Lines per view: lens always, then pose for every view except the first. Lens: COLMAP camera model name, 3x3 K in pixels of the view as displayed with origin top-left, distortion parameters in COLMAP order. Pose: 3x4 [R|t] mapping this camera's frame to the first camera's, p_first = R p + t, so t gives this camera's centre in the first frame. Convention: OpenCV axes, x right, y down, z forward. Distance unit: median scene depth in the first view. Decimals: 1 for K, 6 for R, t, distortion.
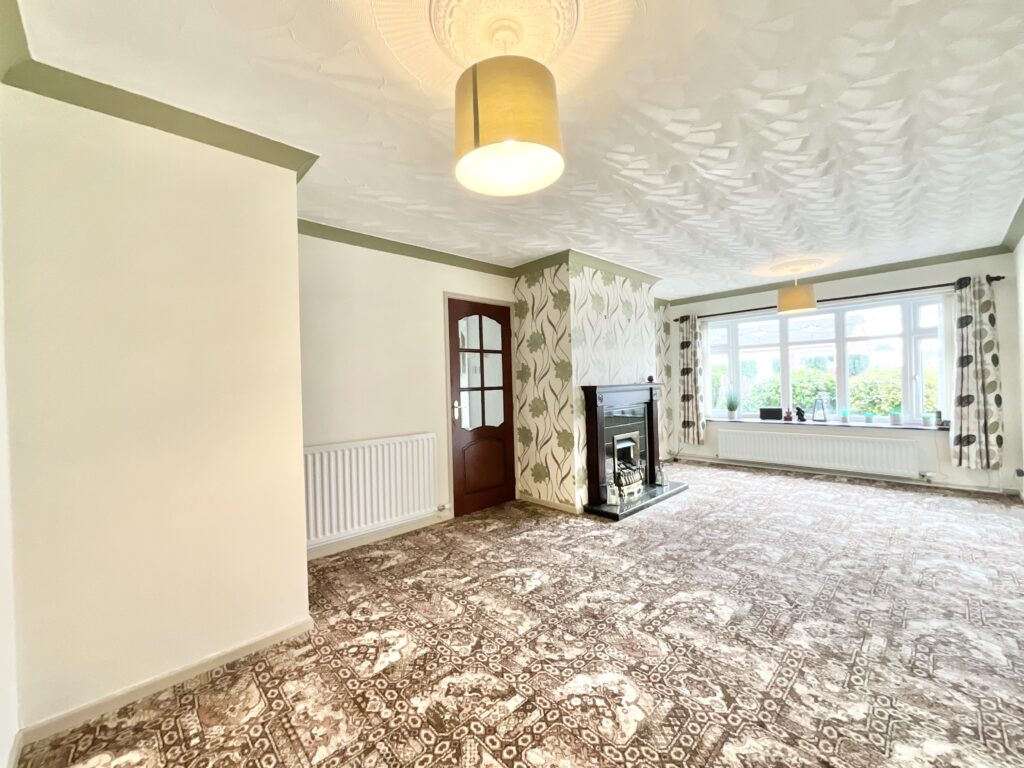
lens RADIAL K [[410.0, 0, 514.8], [0, 410.0, 380.7], [0, 0, 1]] dist [-0.006220, 0.001986]
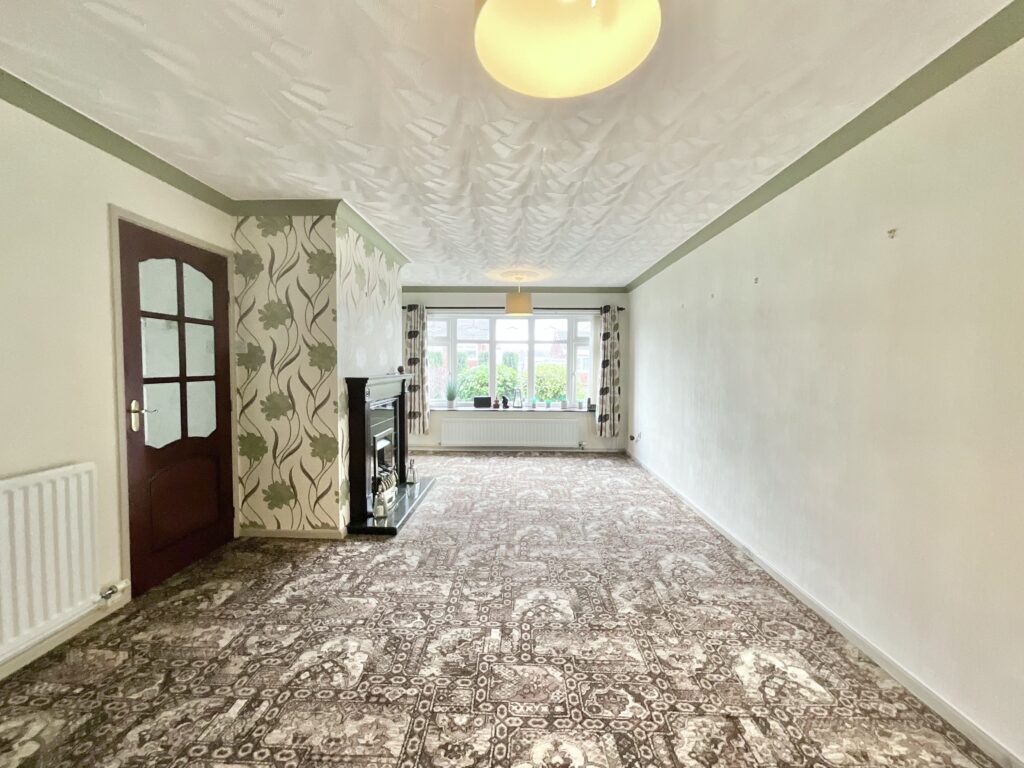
lens RADIAL K [[410.0, 0, 503.4], [0, 410.0, 380.8], [0, 0, 1]] dist [-0.006220, 0.001986]
pose [[0.715365, 0.006883, 0.698718, -0.177938], [-0.031383, 0.999259, 0.022287, -0.008073], [-0.698046, -0.037871, 0.715050, 0.223727]]
